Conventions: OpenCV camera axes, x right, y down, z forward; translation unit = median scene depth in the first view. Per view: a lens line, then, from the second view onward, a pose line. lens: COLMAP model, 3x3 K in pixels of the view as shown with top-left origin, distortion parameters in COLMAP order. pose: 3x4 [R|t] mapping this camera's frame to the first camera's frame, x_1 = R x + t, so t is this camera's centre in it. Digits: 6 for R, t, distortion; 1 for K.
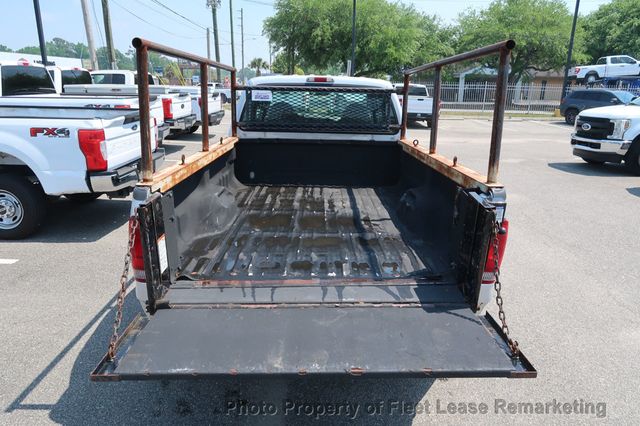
lens RADIAL K [[443.2, 0, 322.1], [0, 443.2, 211.3], [0, 0, 1]] dist [-0.025836, 0.008724]
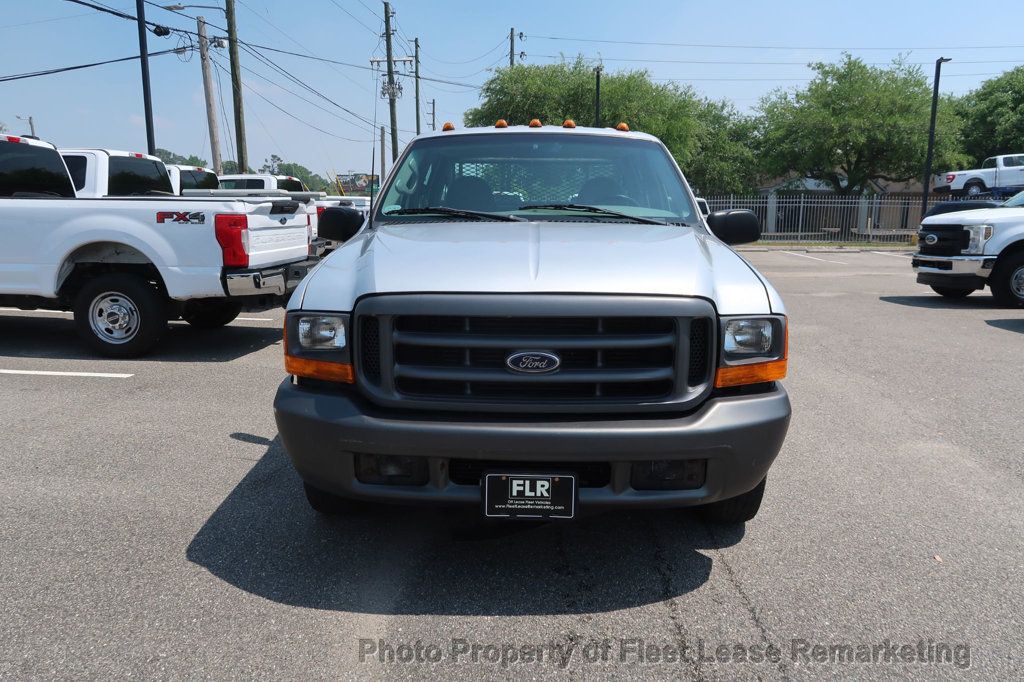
lens RADIAL K [[709.1, 0, 513.3], [0, 709.1, 337.3], [0, 0, 1]] dist [-0.025836, 0.008724]
pose [[0.998082, 0.000271, -0.061903, 0.049056], [-0.006974, 0.994118, -0.108080, 0.141916], [0.061510, 0.108304, 0.992213, -0.170745]]
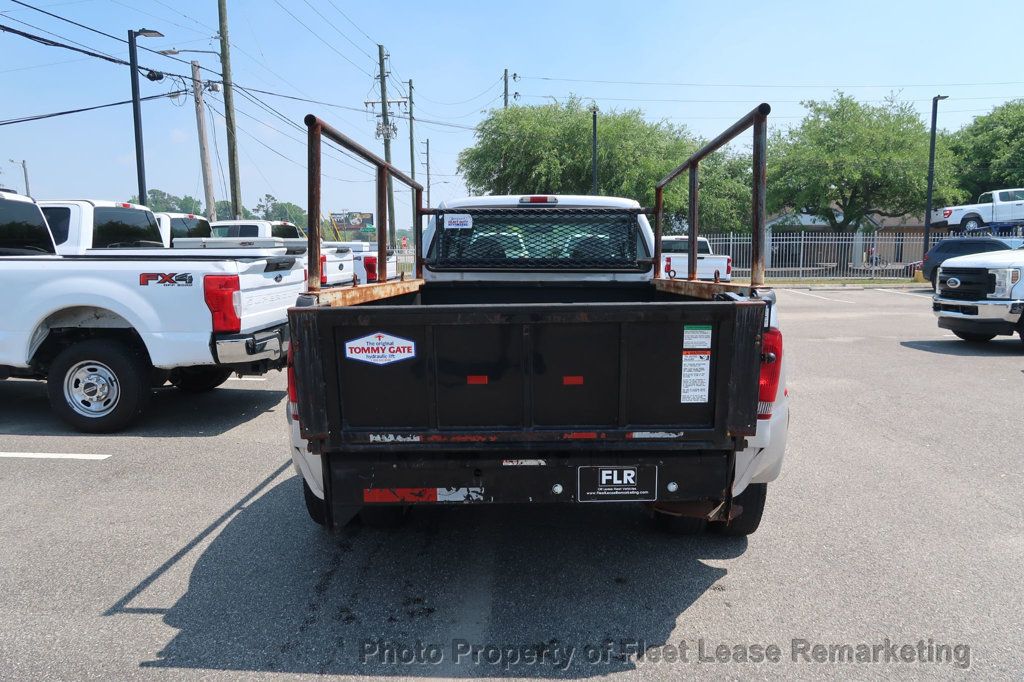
lens RADIAL K [[709.1, 0, 513.6], [0, 709.1, 336.7], [0, 0, 1]] dist [-0.025836, 0.008724]
pose [[0.998499, -0.014364, -0.052857, 0.010509], [0.005835, 0.987404, -0.158114, 0.085048], [0.054462, 0.157568, 0.986005, -0.084815]]
